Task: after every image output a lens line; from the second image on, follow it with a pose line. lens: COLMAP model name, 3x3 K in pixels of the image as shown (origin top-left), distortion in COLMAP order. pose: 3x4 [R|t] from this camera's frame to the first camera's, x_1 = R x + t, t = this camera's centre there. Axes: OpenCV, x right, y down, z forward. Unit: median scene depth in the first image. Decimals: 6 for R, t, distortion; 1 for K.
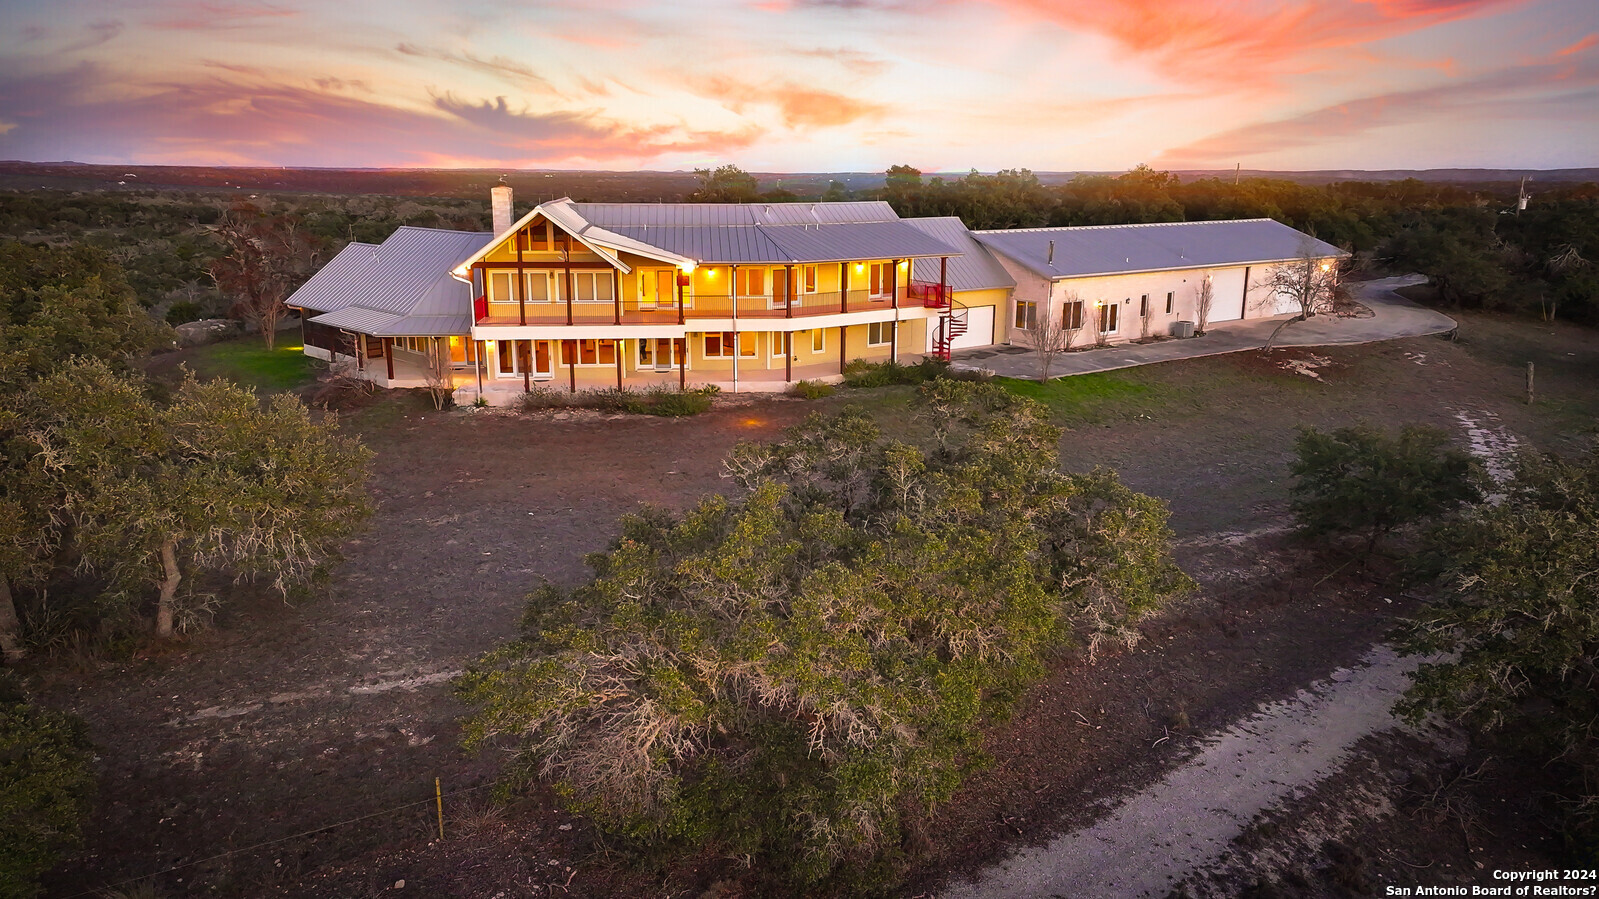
lens RADIAL K [[1135.6, 0, 802.2], [0, 1135.6, 458.6], [0, 0, 1]] dist [0.003330, 0.007943]
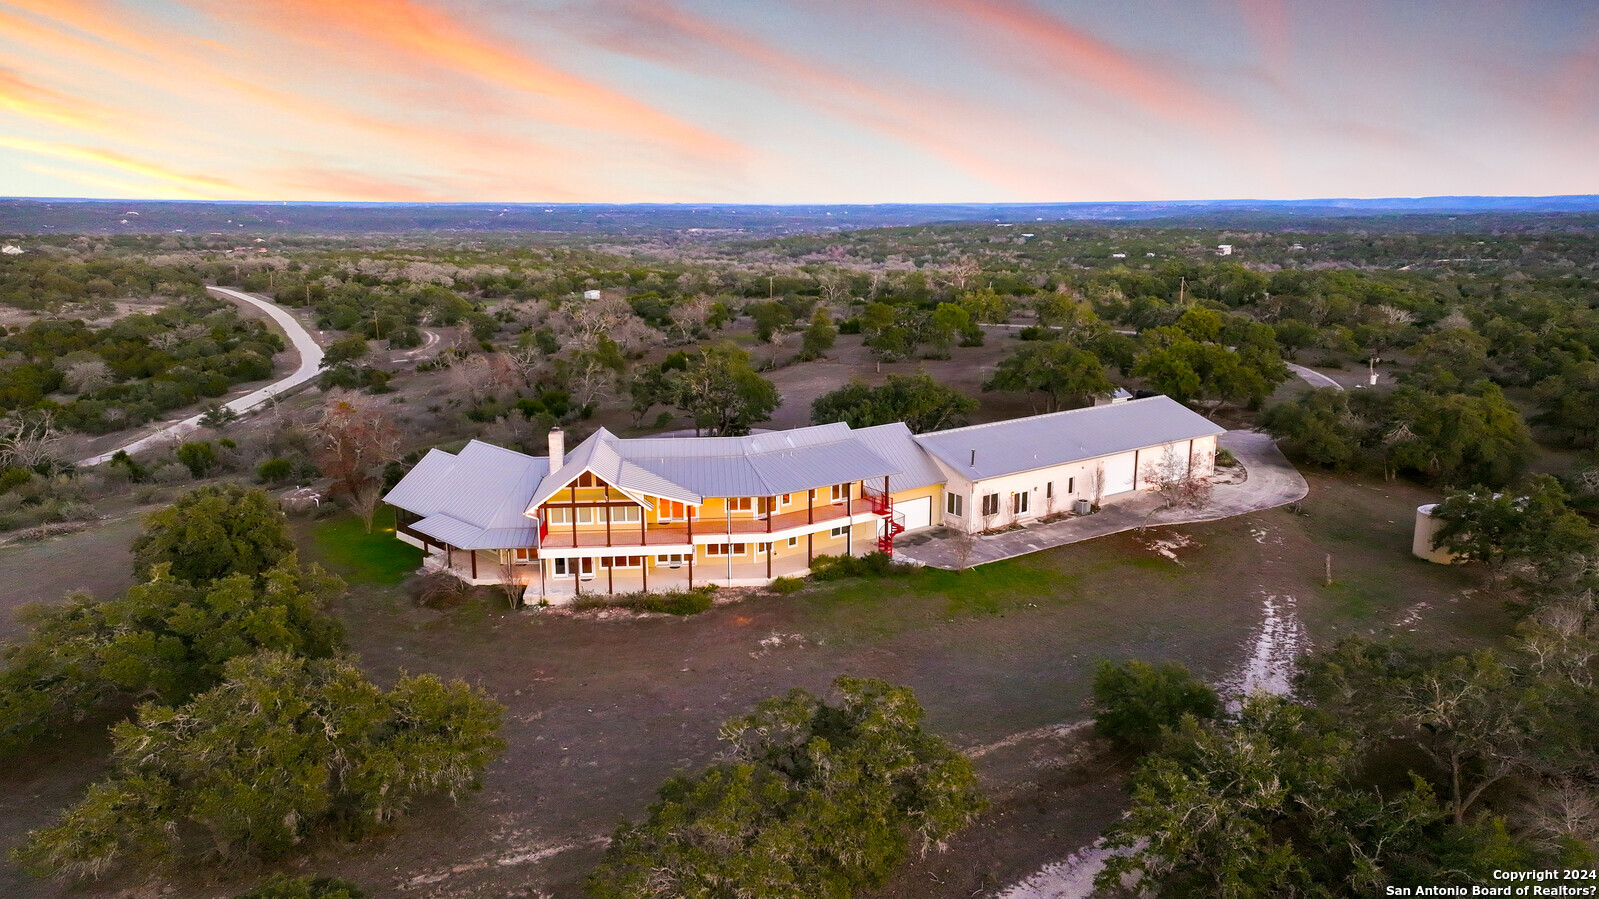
lens RADIAL K [[1138.5, 0, 799.5], [0, 1138.5, 449.5], [0, 0, 1]] dist [0.002586, 0.038083]
pose [[0.999975, -0.006777, -0.001982, 0.028080], [0.006707, 0.999416, -0.033517, -0.177913], [0.002208, 0.033502, 0.999436, -0.361955]]
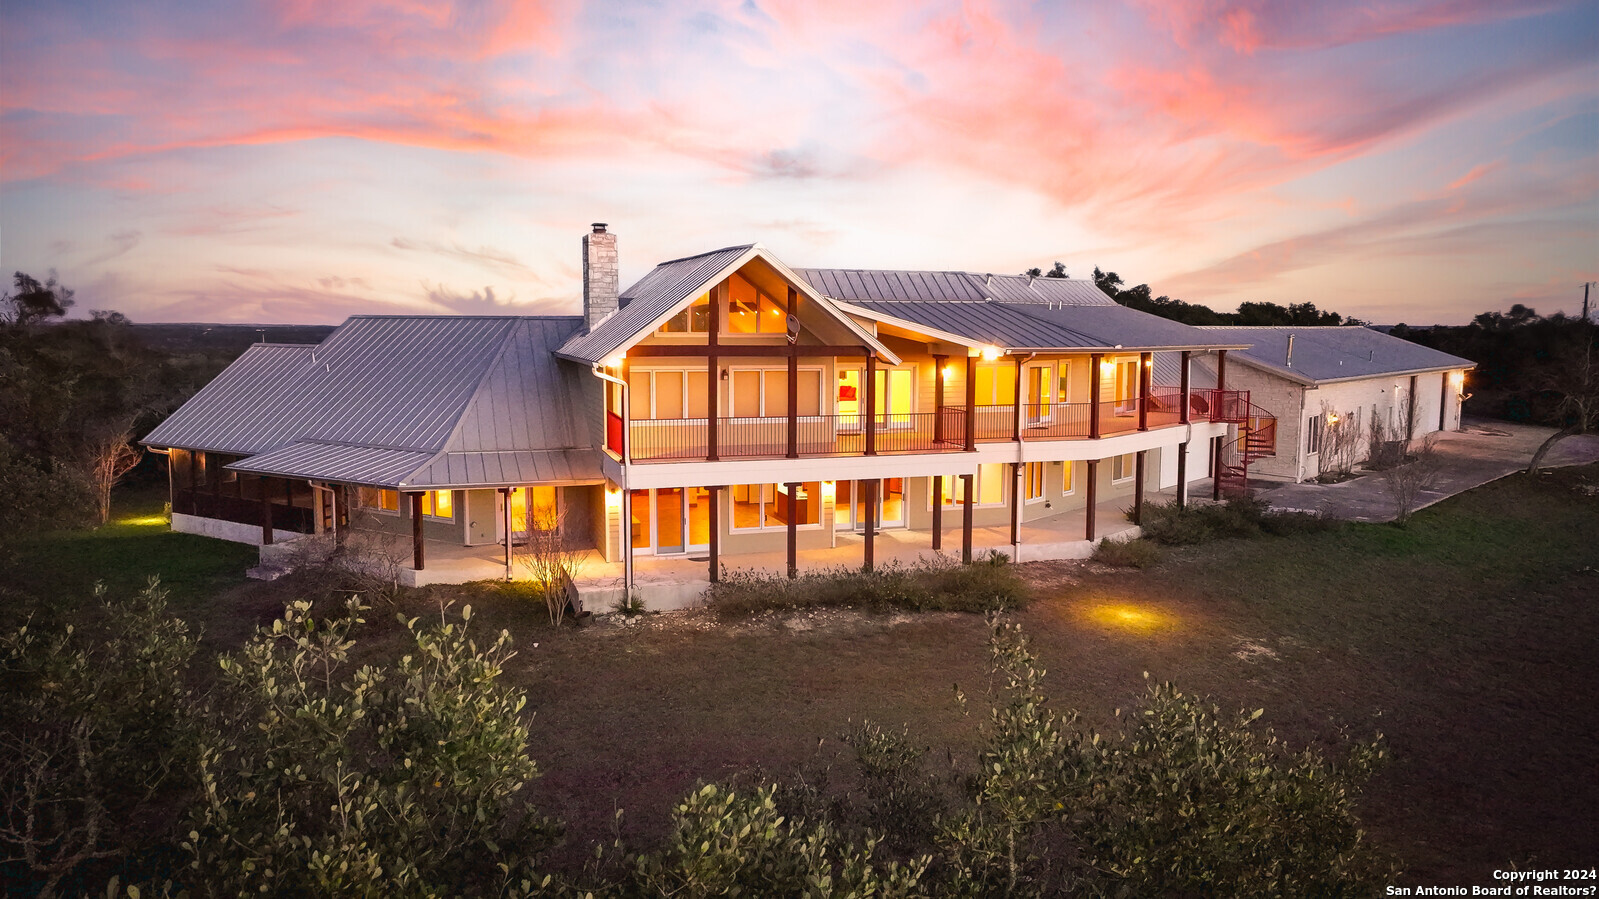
lens RADIAL K [[1082.9, 0, 833.7], [0, 1082.9, 450.5], [0, 0, 1]] dist [0.001399, 0.000623]
pose [[0.968556, -0.024369, 0.247600, -0.301567], [0.059089, 0.989248, -0.133781, -0.046166], [-0.241678, 0.144204, 0.959582, 0.461774]]
